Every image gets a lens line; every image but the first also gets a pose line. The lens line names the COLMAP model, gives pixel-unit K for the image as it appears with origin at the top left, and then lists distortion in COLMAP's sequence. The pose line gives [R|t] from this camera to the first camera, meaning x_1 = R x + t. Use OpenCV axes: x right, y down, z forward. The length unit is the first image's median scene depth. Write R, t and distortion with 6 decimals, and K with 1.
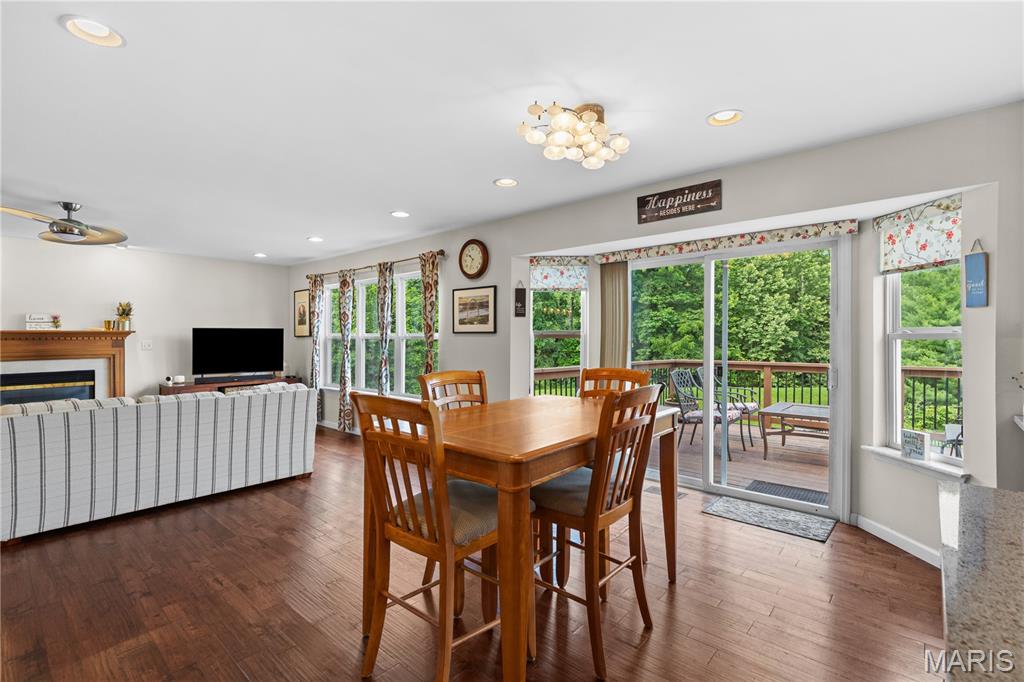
lens RADIAL K [[464.0, 0, 510.2], [0, 464.0, 337.9], [0, 0, 1]] dist [-0.000913, -0.000677]
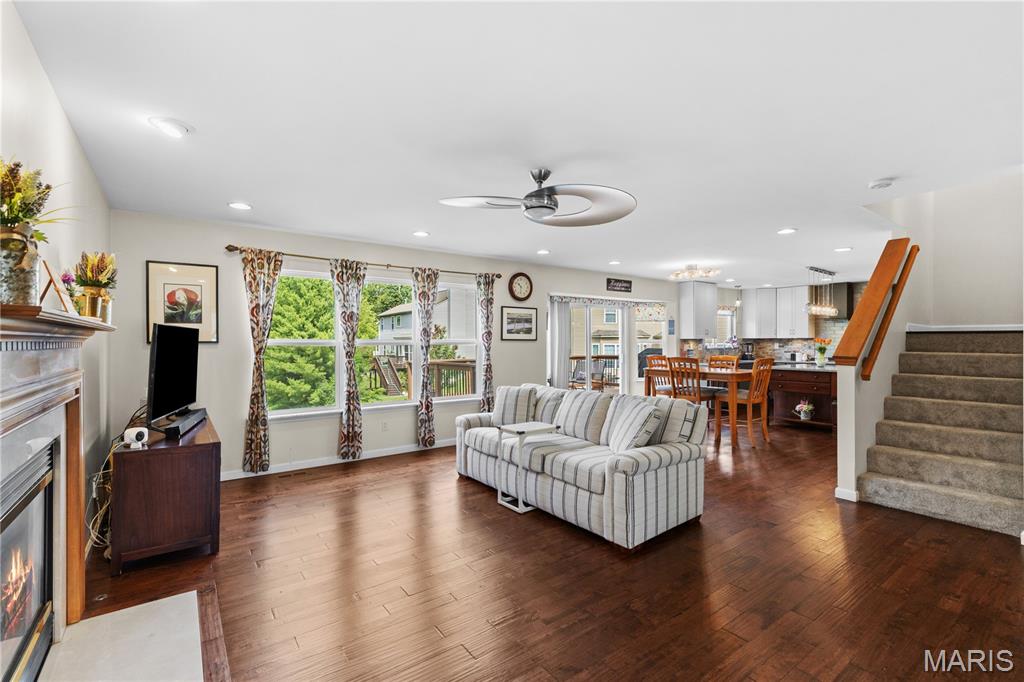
lens RADIAL K [[464.0, 0, 507.6], [0, 464.0, 340.6], [0, 0, 1]] dist [-0.000913, -0.000677]
pose [[0.208565, 0.004520, 0.977998, -1.908572], [0.005362, 0.999969, -0.005765, -0.001780], [-0.977994, 0.006447, 0.208535, 0.993864]]
